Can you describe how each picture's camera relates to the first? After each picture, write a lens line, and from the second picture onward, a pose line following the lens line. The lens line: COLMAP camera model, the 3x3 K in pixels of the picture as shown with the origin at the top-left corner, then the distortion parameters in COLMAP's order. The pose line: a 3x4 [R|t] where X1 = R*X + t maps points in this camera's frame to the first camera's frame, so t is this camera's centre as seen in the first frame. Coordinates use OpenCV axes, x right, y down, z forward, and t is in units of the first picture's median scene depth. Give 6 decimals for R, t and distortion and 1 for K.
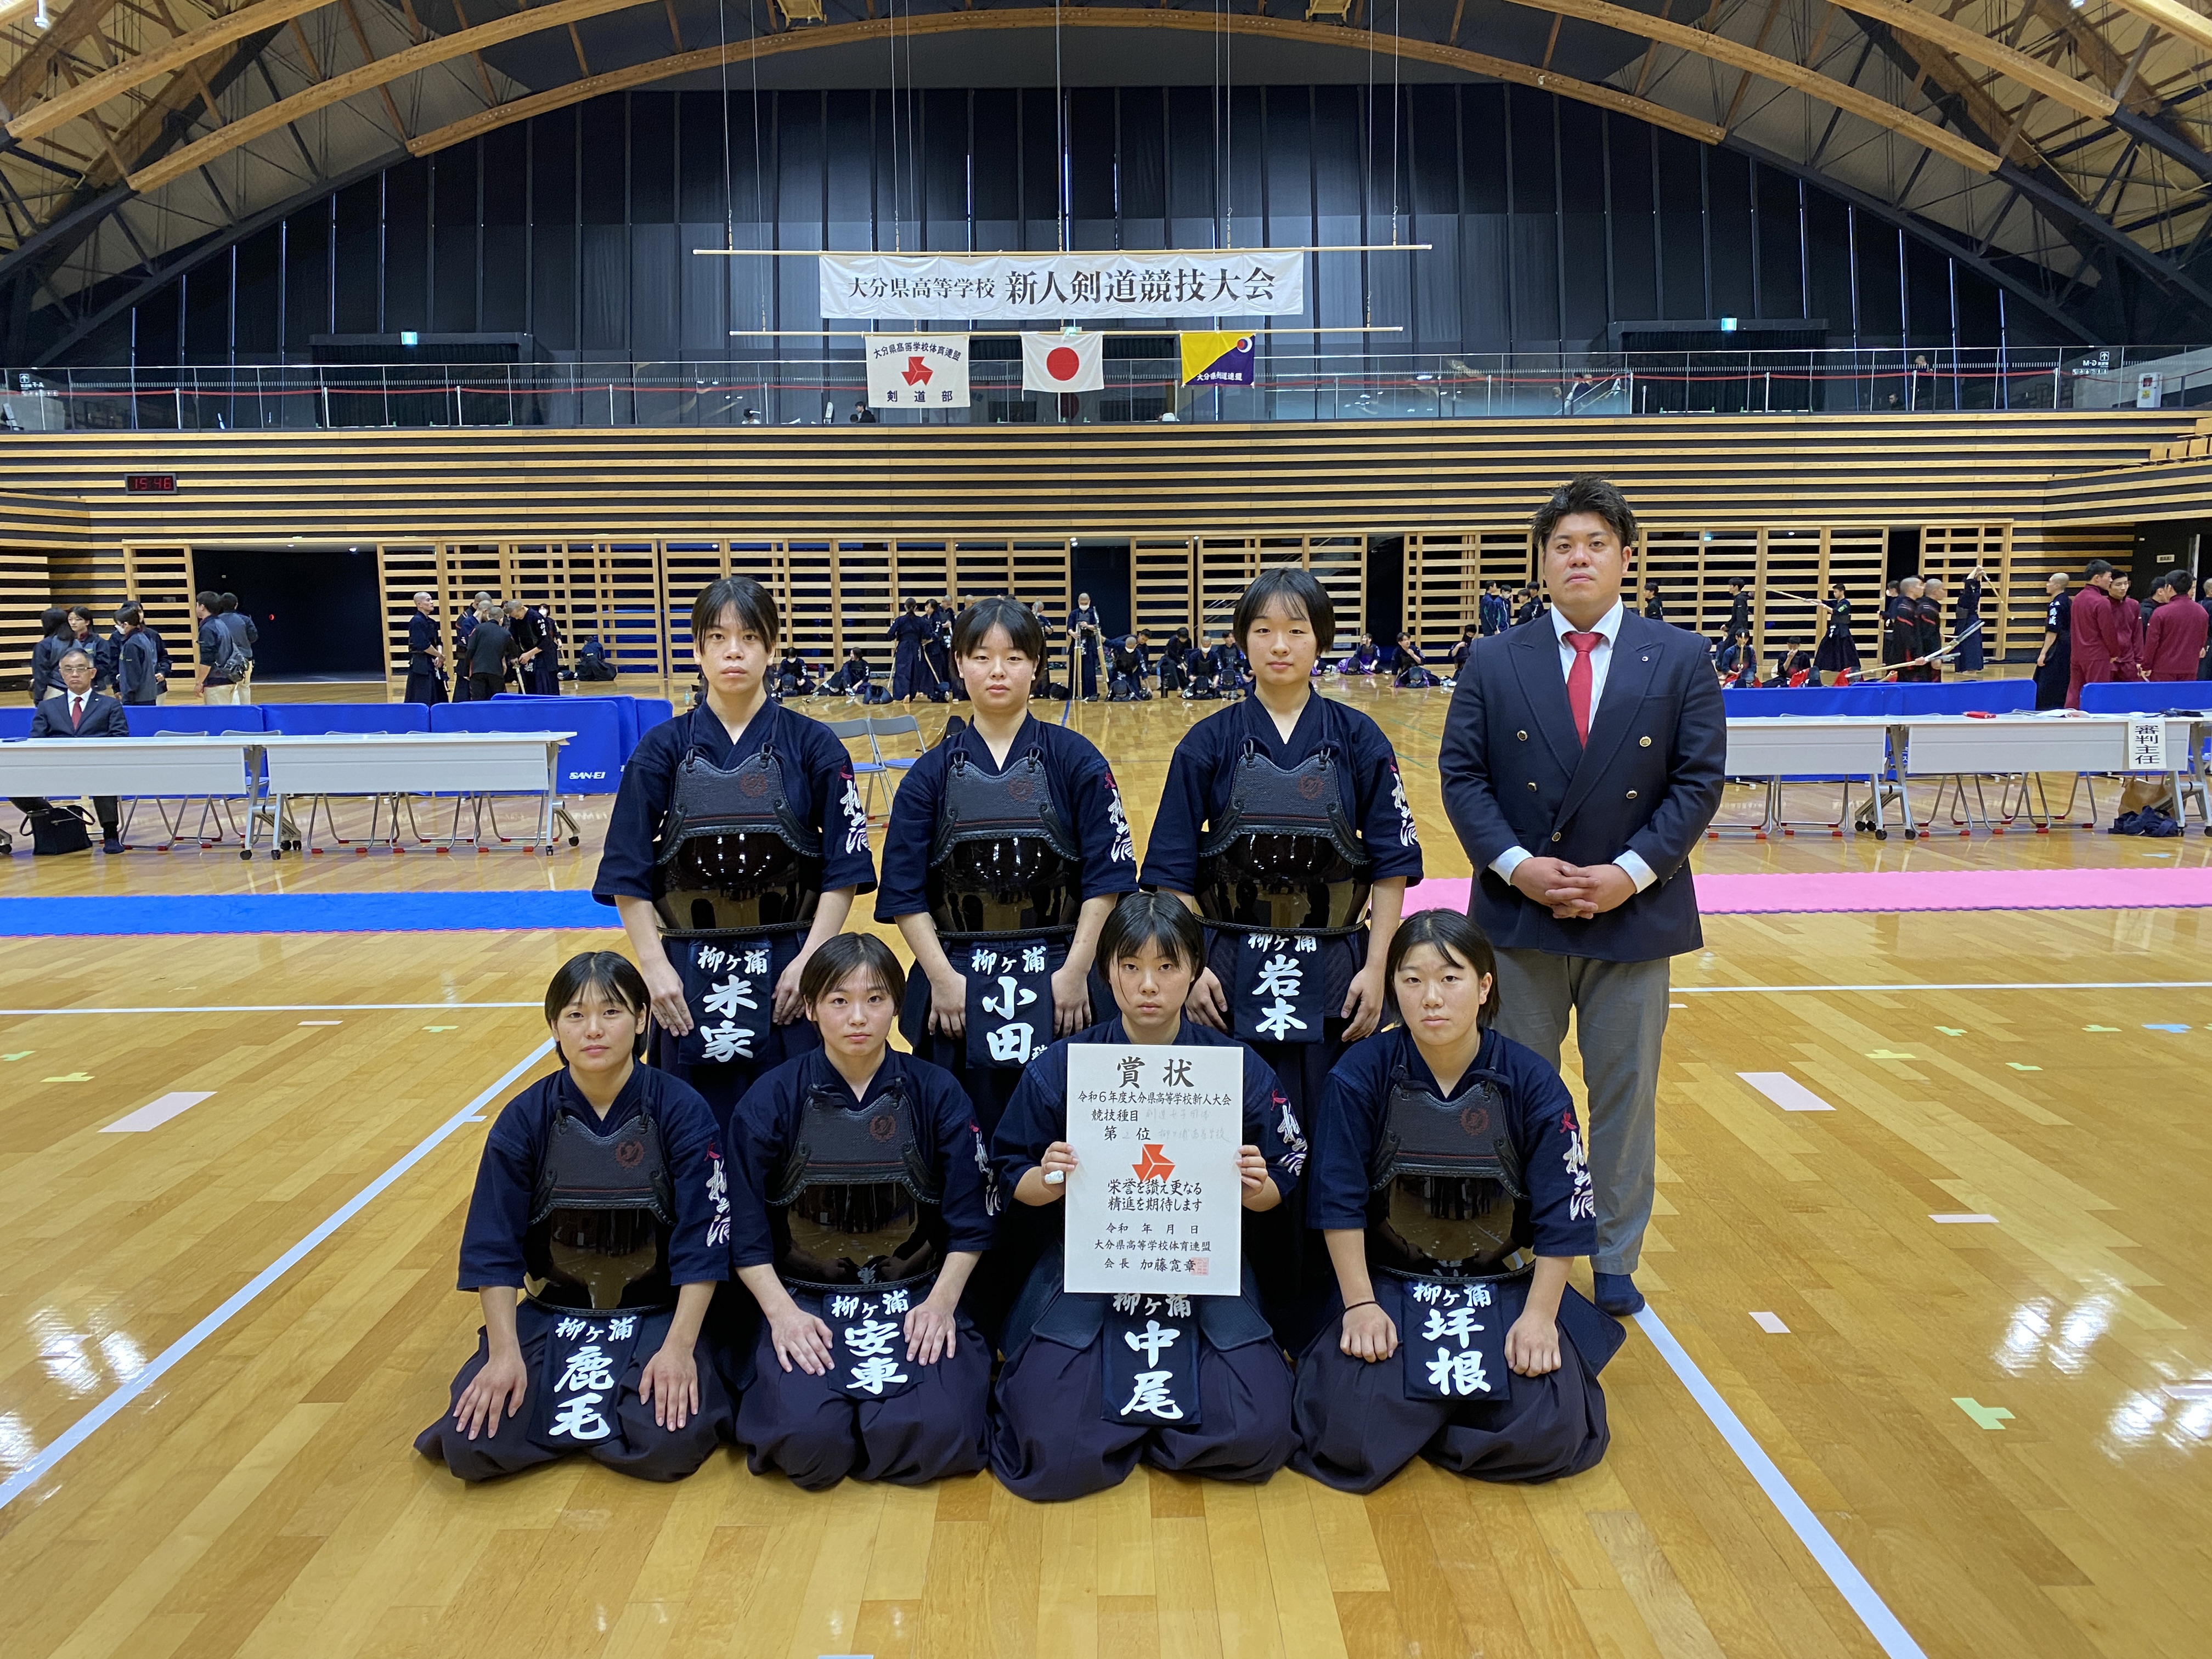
lens RADIAL K [[1656.4, 0, 1103.0], [0, 1656.4, 832.8], [0, 0, 1]] dist [0.014009, -0.016357]
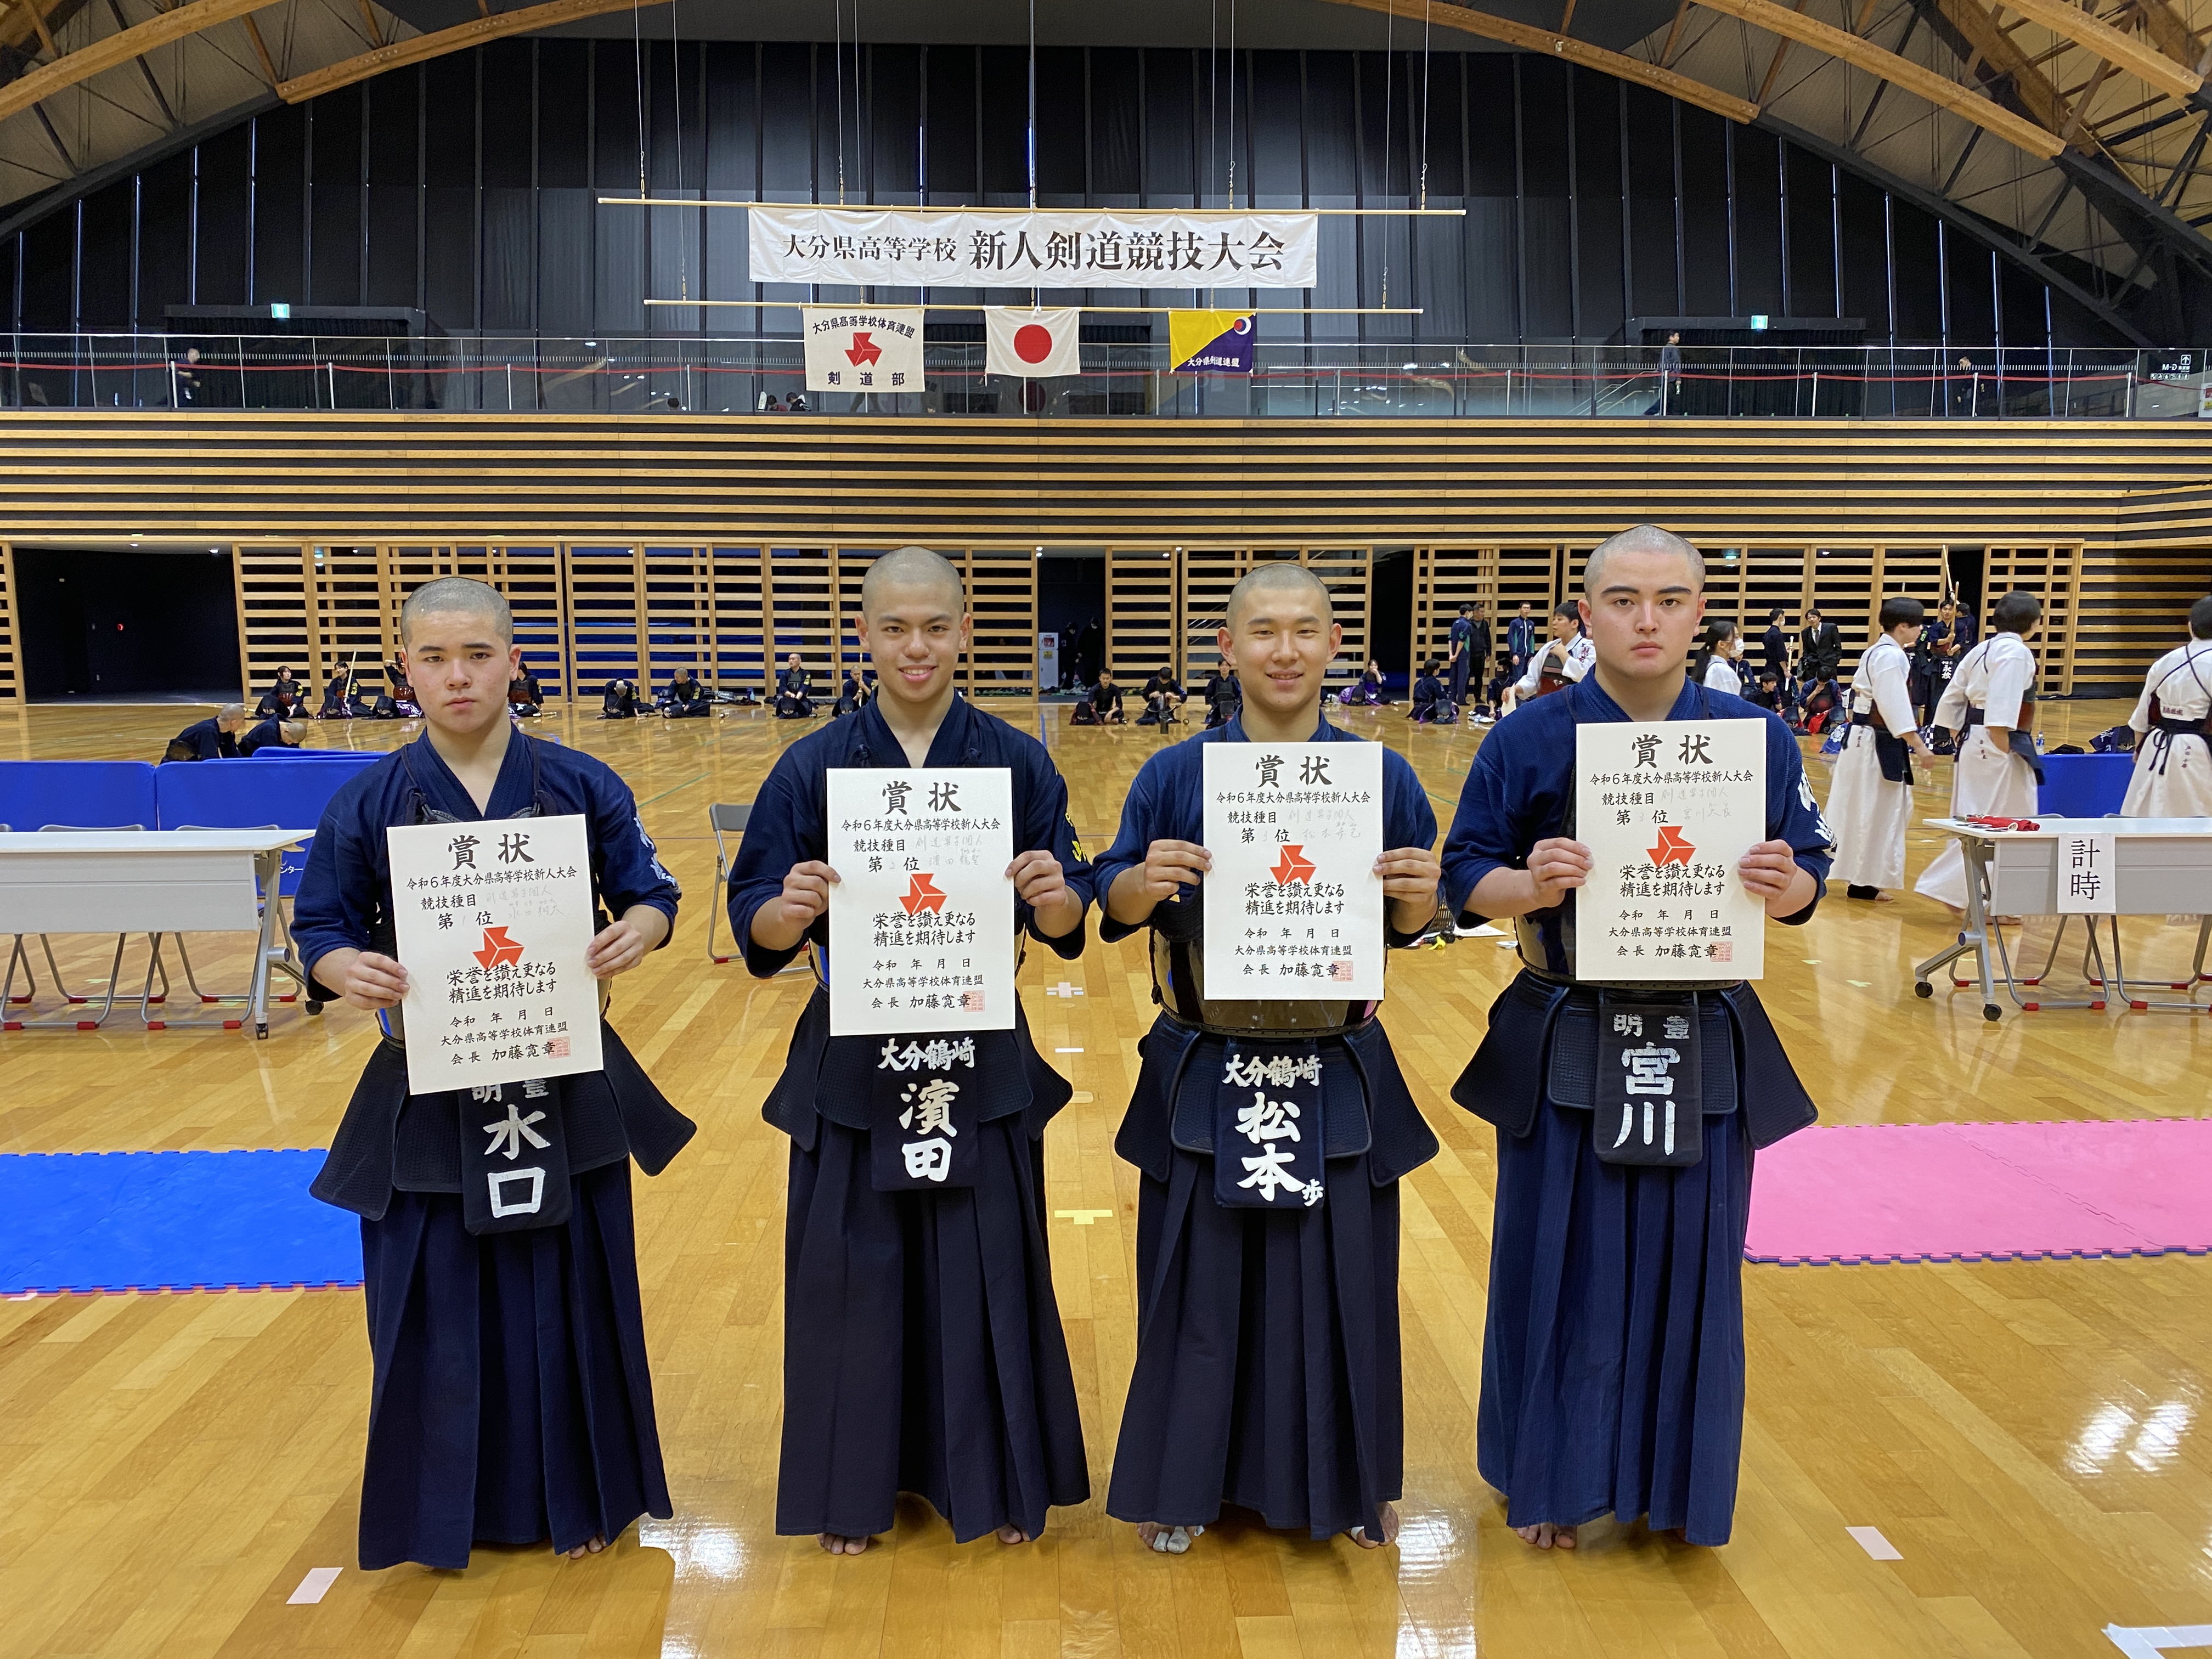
lens RADIAL K [[1654.2, 0, 1106.5], [0, 1654.2, 860.7], [0, 0, 1]] dist [0.013718, -0.015560]
pose [[0.999239, 0.005286, 0.038644, -0.014813], [-0.005544, 0.999963, 0.006560, -0.016185], [-0.038608, -0.006770, 0.999232, 0.111566]]
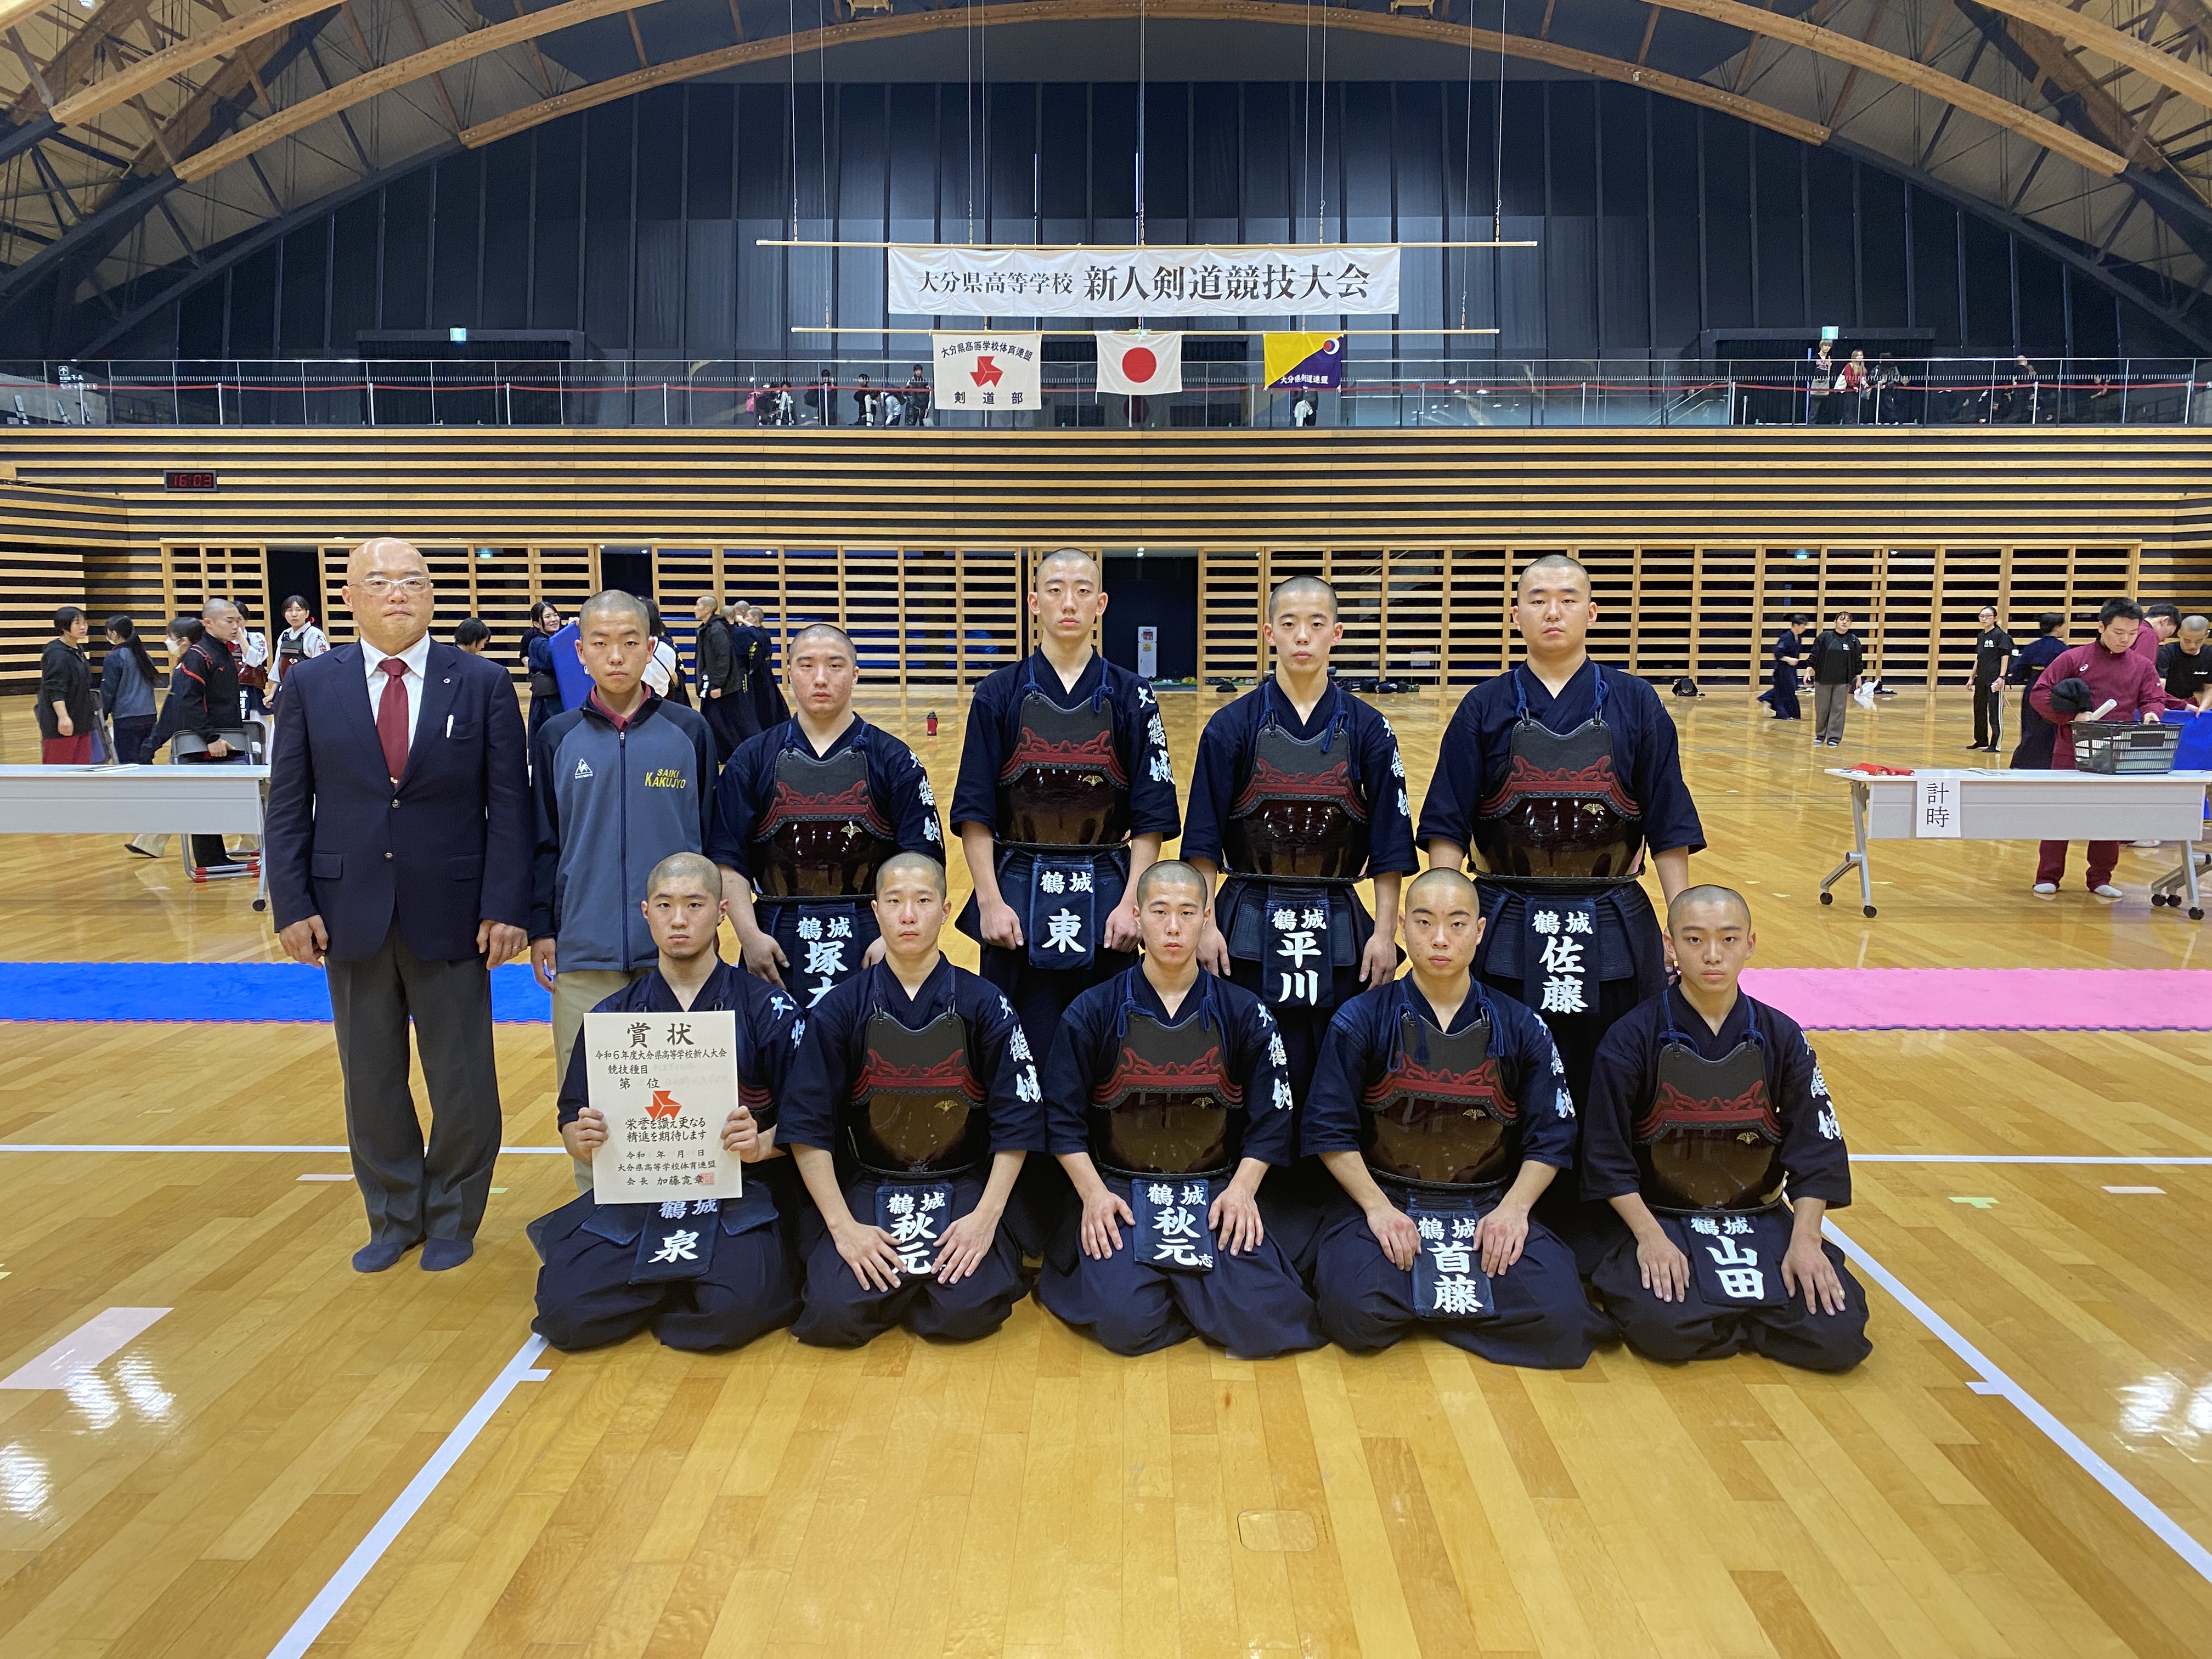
lens RADIAL K [[1654.2, 0, 1099.5], [0, 1654.2, 828.4], [0, 0, 1]] dist [0.013718, -0.015560]
pose [[0.999641, 0.015595, -0.021770, -0.018555], [-0.015782, 0.999840, -0.008424, -0.007425], [0.021635, 0.008765, 0.999728, 0.044180]]
